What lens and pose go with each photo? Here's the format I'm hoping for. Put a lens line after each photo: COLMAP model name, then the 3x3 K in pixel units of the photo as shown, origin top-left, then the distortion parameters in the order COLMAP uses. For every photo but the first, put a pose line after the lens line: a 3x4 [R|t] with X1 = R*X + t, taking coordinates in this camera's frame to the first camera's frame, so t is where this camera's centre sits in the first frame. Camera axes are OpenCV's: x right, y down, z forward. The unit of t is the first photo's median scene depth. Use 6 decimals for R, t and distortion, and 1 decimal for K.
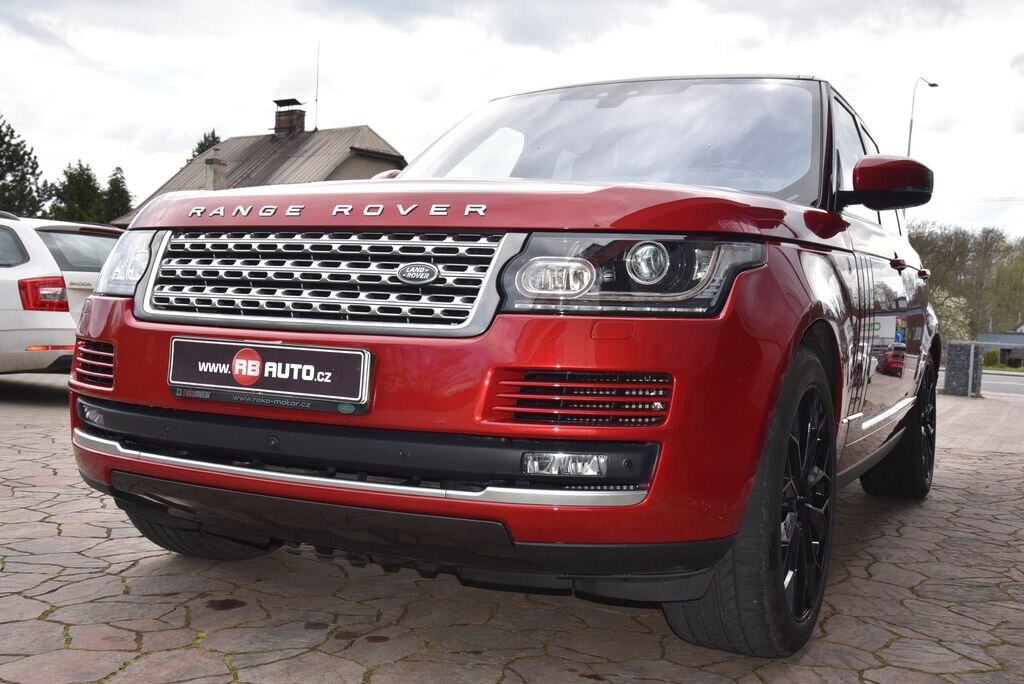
lens RADIAL K [[1091.5, 0, 501.9], [0, 1091.5, 342.2], [0, 0, 1]] dist [0.091353, 0.000000]
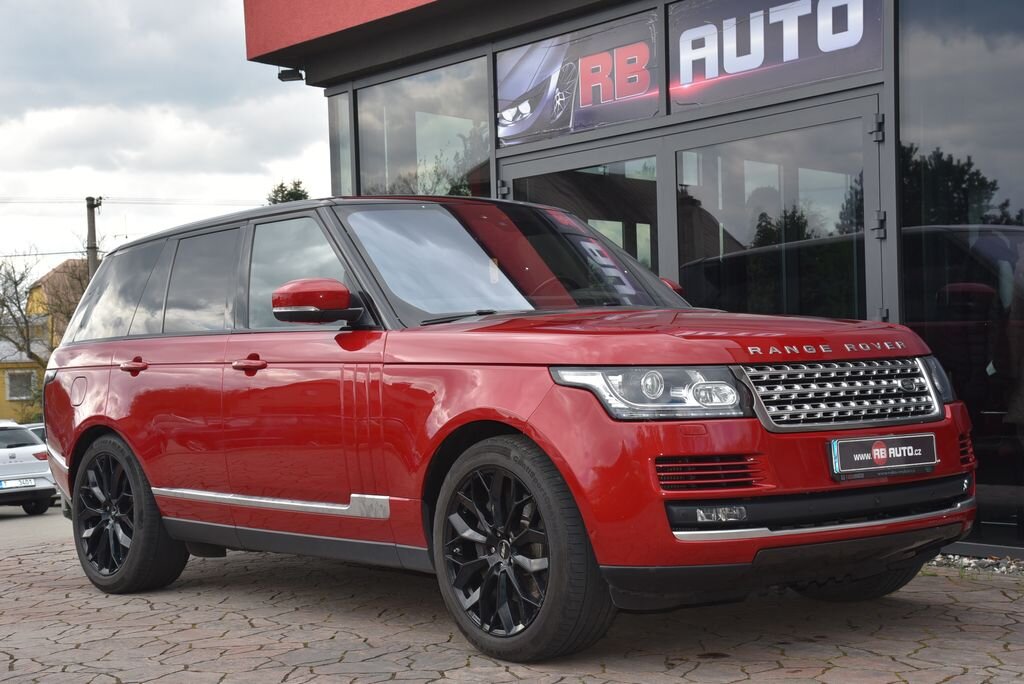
lens RADIAL K [[1554.2, 0, 517.4], [0, 1554.2, 342.1], [0, 0, 1]] dist [0.315499, 0.000000]
pose [[0.385502, -0.044553, 0.921631, -2.519960], [0.078895, 0.996767, 0.015185, -0.211217], [-0.919328, 0.066858, 0.387771, 0.602417]]
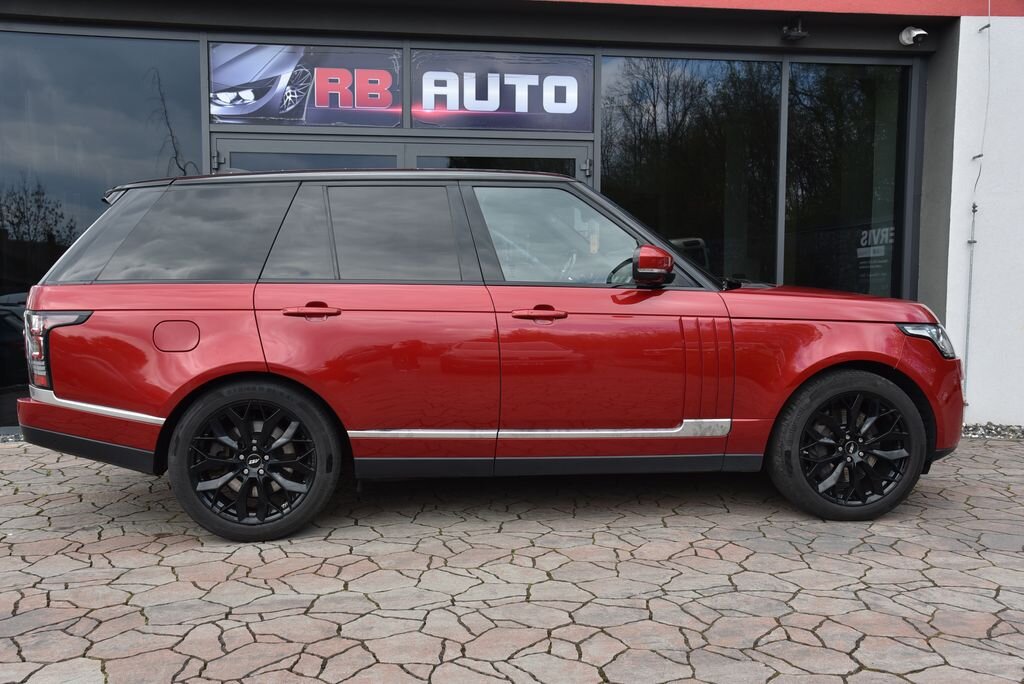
lens RADIAL K [[924.8, 0, 504.2], [0, 924.8, 338.8], [0, 0, 1]] dist [0.011652, 0.023362]
pose [[-0.548449, -0.096505, 0.830597, -1.635929], [-0.001668, 0.993442, 0.114324, -0.332523], [-0.836183, 0.061315, -0.545013, 3.242317]]
